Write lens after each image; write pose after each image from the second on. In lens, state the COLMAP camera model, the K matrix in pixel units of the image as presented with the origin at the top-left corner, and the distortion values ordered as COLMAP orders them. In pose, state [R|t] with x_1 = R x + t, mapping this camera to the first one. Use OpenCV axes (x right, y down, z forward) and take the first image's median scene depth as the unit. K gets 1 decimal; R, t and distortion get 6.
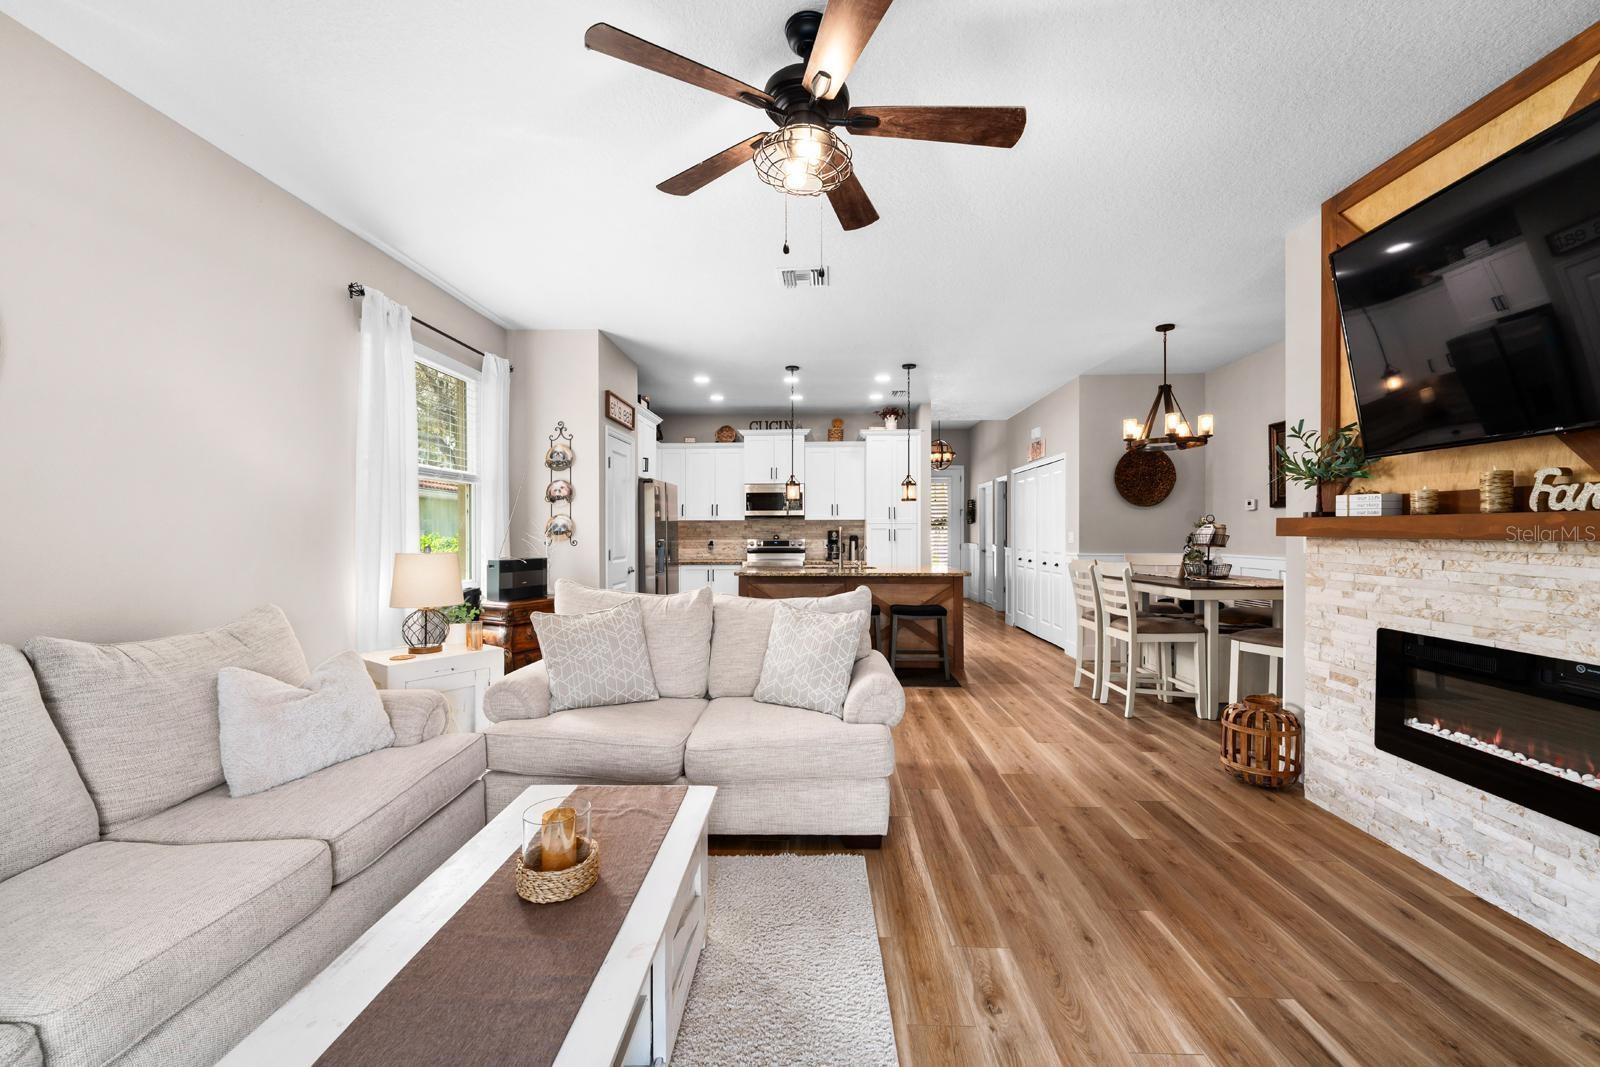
lens RADIAL K [[646.7, 0, 800.8], [0, 646.7, 535.9], [0, 0, 1]] dist [-0.000019, -0.000002]
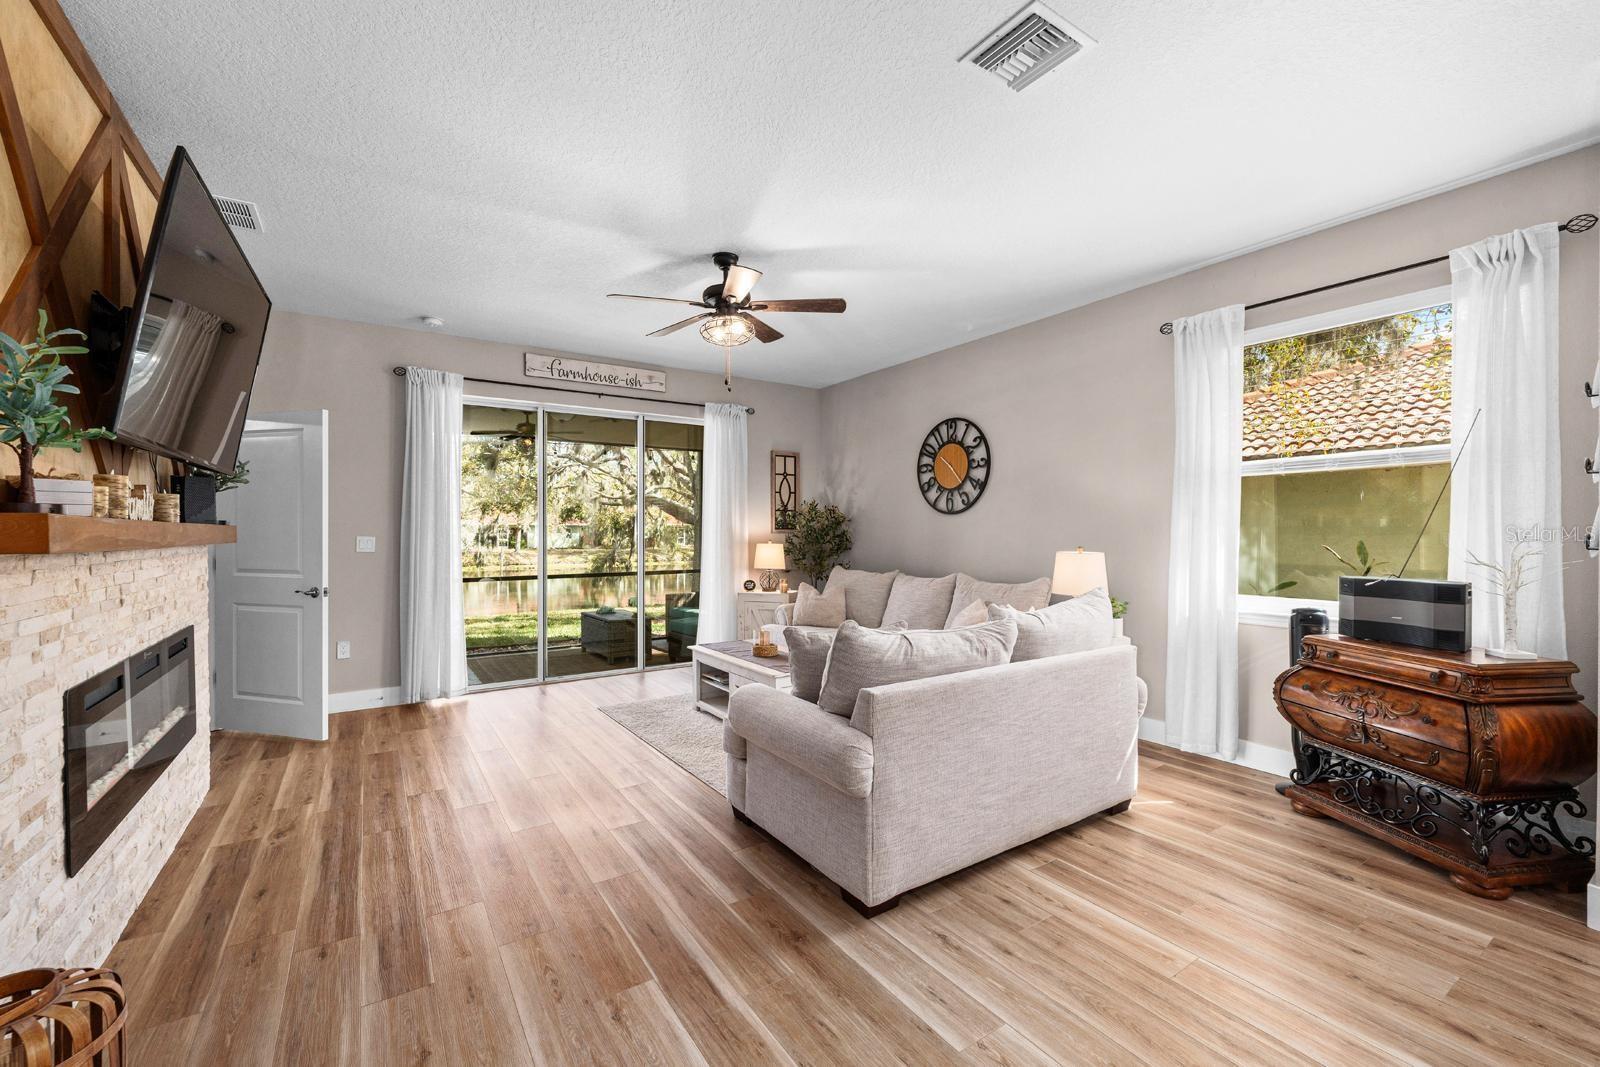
lens RADIAL K [[646.7, 0, 800.8], [0, 646.7, 535.9], [0, 0, 1]] dist [-0.000019, -0.000002]
pose [[-0.809411, 0.006331, -0.587208, 0.335772], [0.000453, 0.999948, 0.010156, -0.010305], [0.587242, 0.007955, -0.809372, 0.964755]]
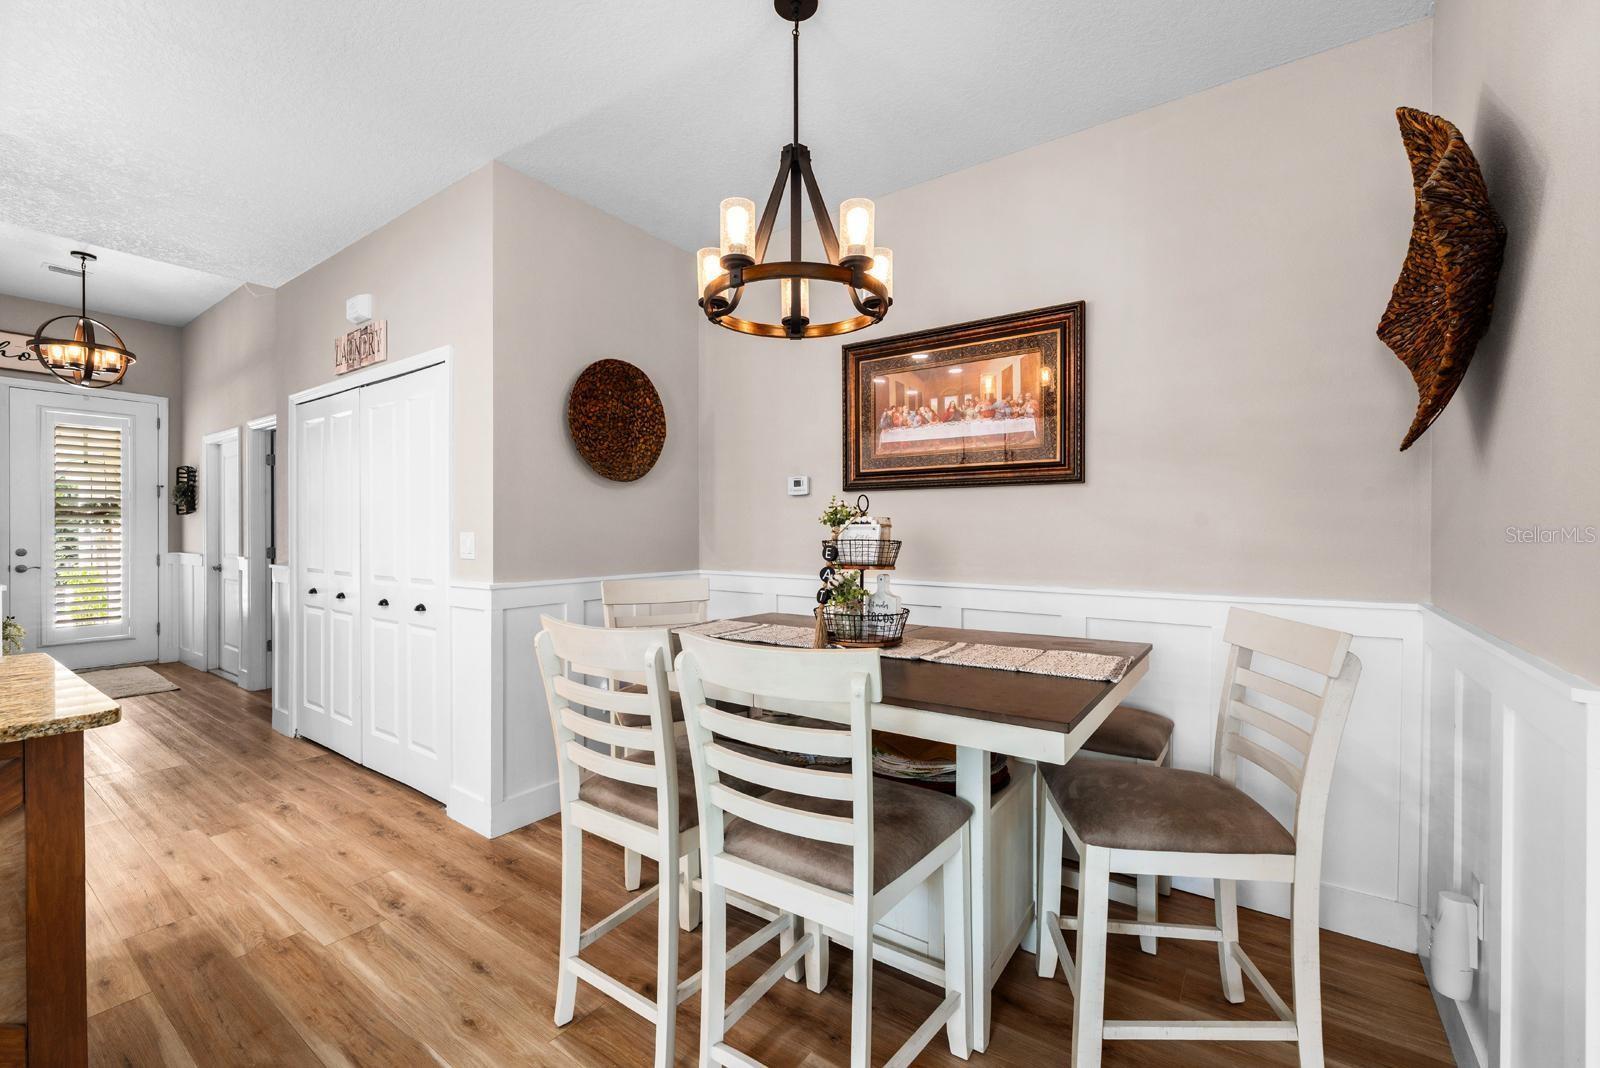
lens RADIAL K [[665.4, 0, 796.8], [0, 665.4, 537.3], [0, 0, 1]] dist [-0.000560, -0.000100]
pose [[0.553710, -0.002223, 0.832707, 0.158942], [0.000649, 0.999997, 0.002239, -0.003080], [-0.832710, -0.000699, 0.553710, 0.528022]]
